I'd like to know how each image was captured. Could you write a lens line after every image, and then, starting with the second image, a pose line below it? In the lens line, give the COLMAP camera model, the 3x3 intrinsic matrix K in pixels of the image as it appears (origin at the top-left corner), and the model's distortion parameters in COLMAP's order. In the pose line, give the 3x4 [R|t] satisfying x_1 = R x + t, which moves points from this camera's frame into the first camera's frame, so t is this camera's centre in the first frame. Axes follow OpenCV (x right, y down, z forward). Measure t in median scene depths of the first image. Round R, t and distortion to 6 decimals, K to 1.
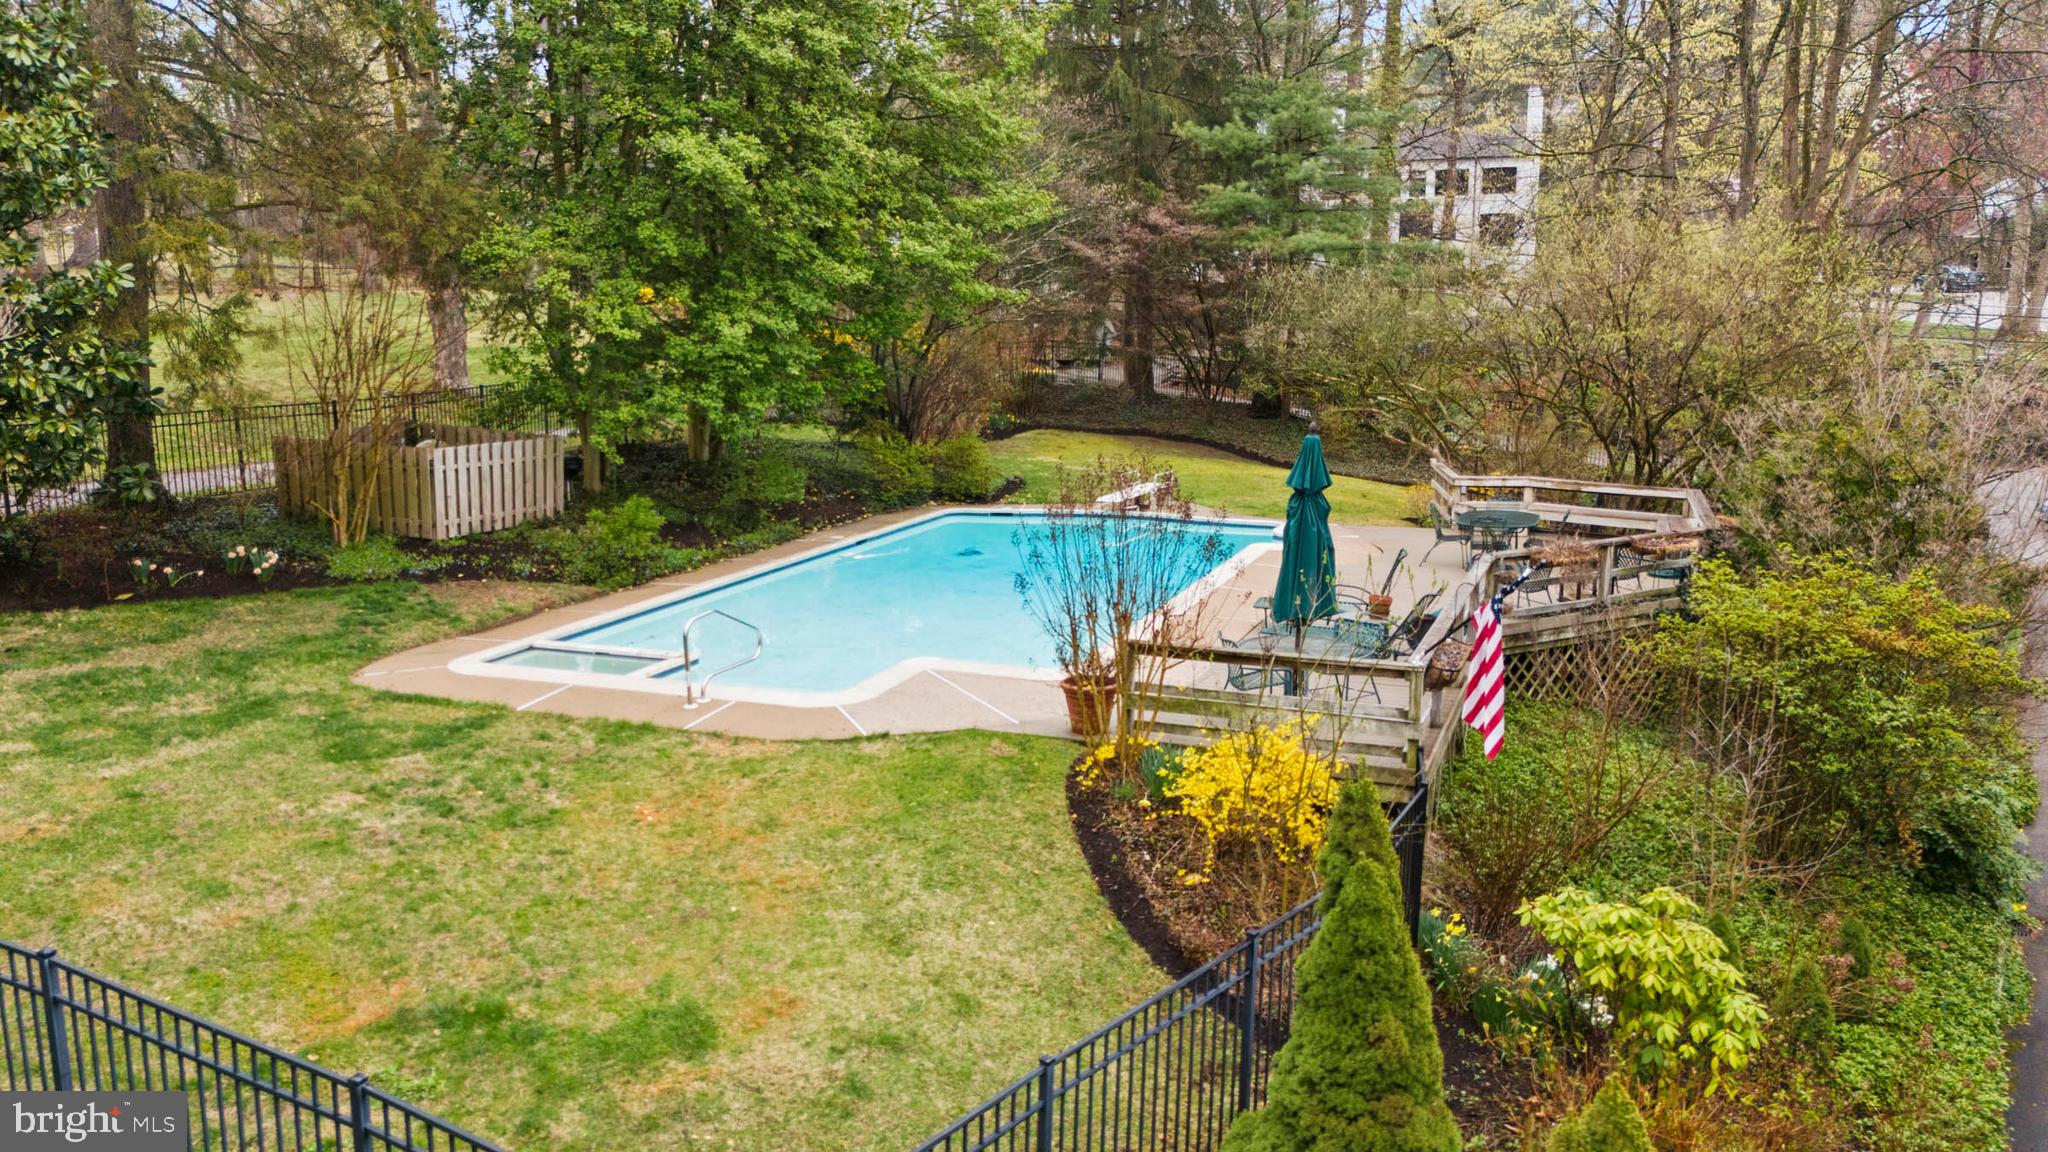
lens RADIAL K [[1523.5, 0, 1047.9], [0, 1523.5, 572.2], [0, 0, 1]] dist [0.146375, -0.189000]
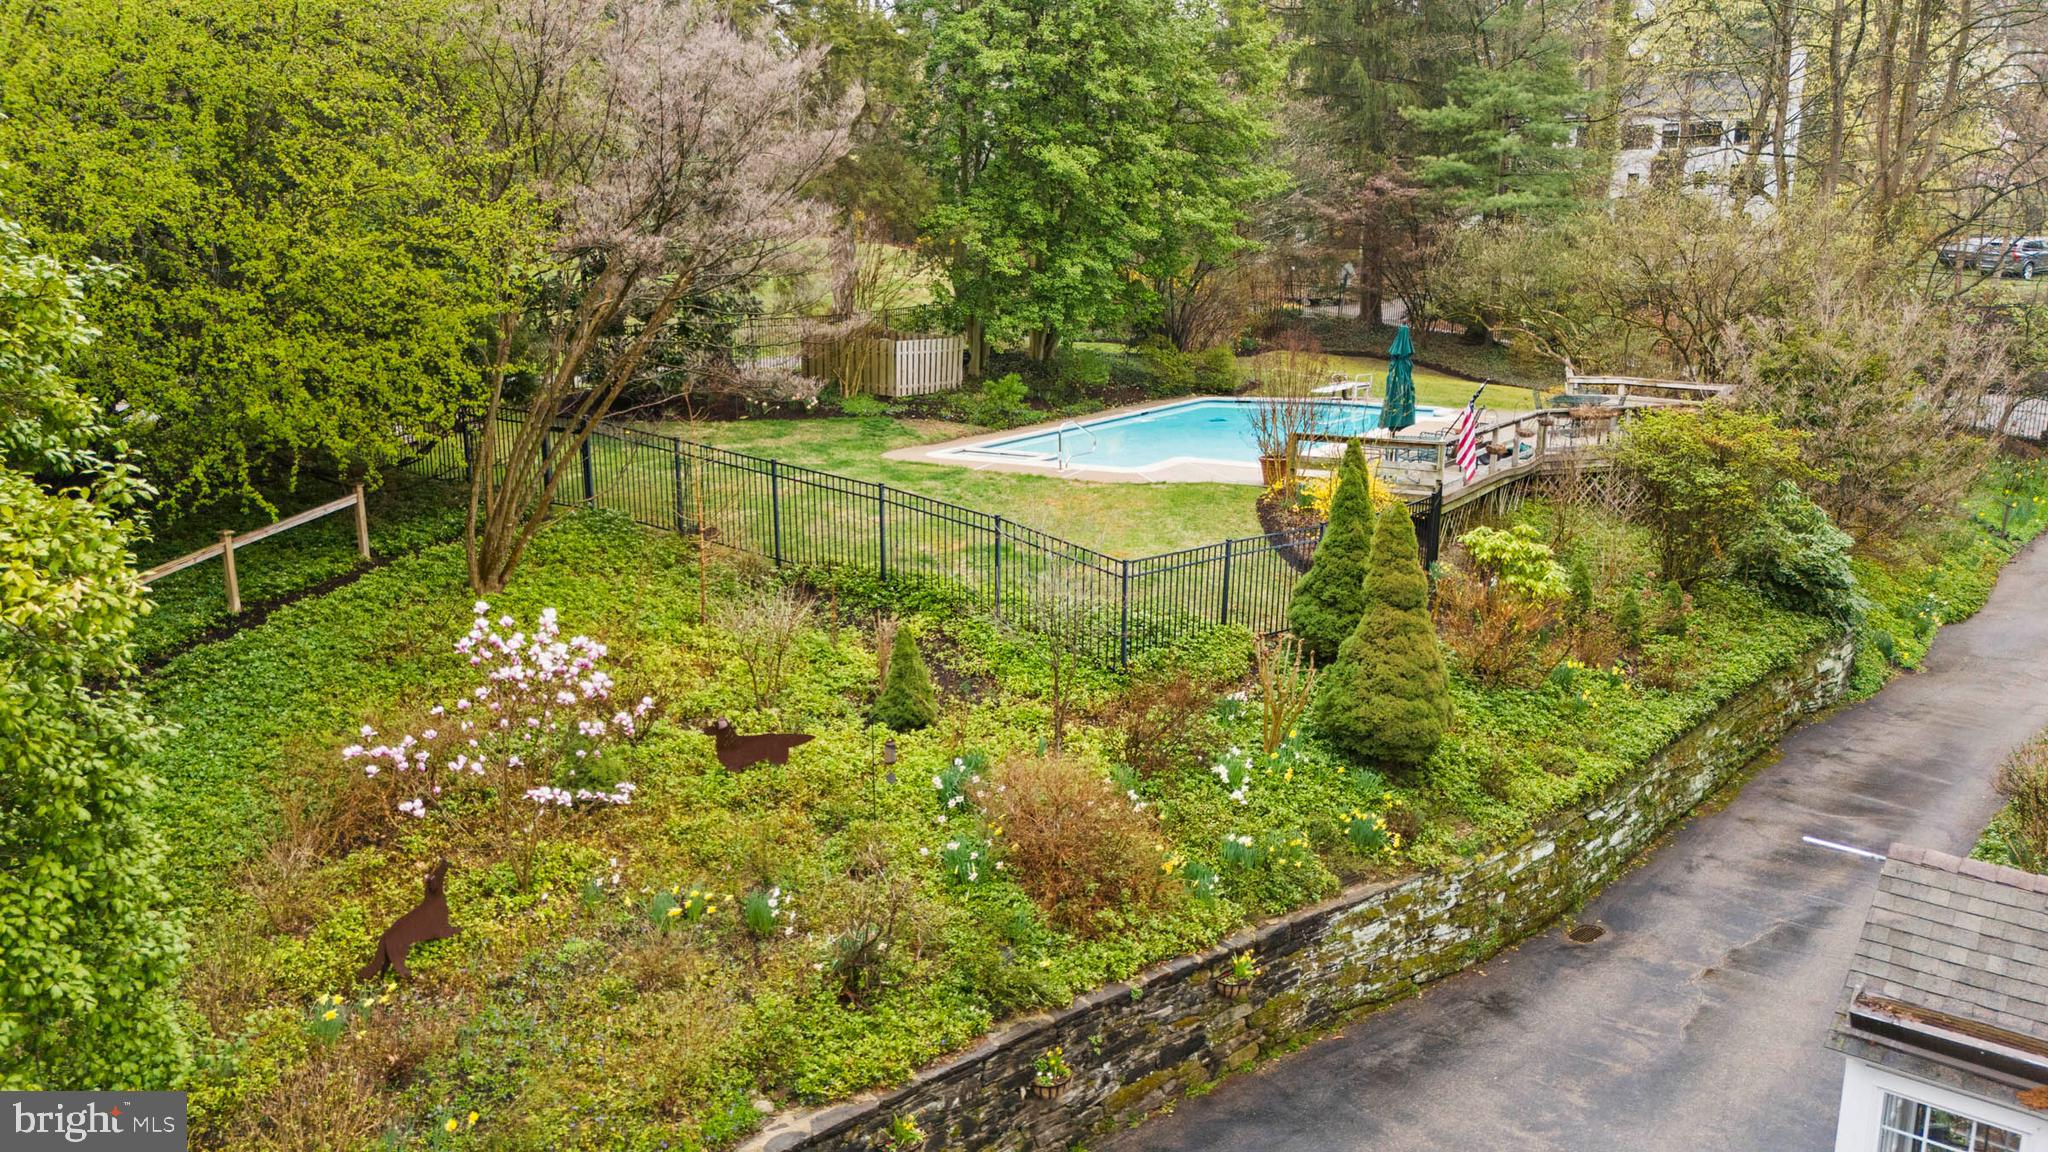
lens RADIAL K [[1523.5, 0, 1047.9], [0, 1523.5, 572.2], [0, 0, 1]] dist [0.146375, -0.189000]
pose [[0.985186, 0.041275, -0.166450, 0.041996], [-0.035627, 0.998688, 0.036777, 0.089919], [0.167750, -0.030302, 0.985364, -0.528796]]
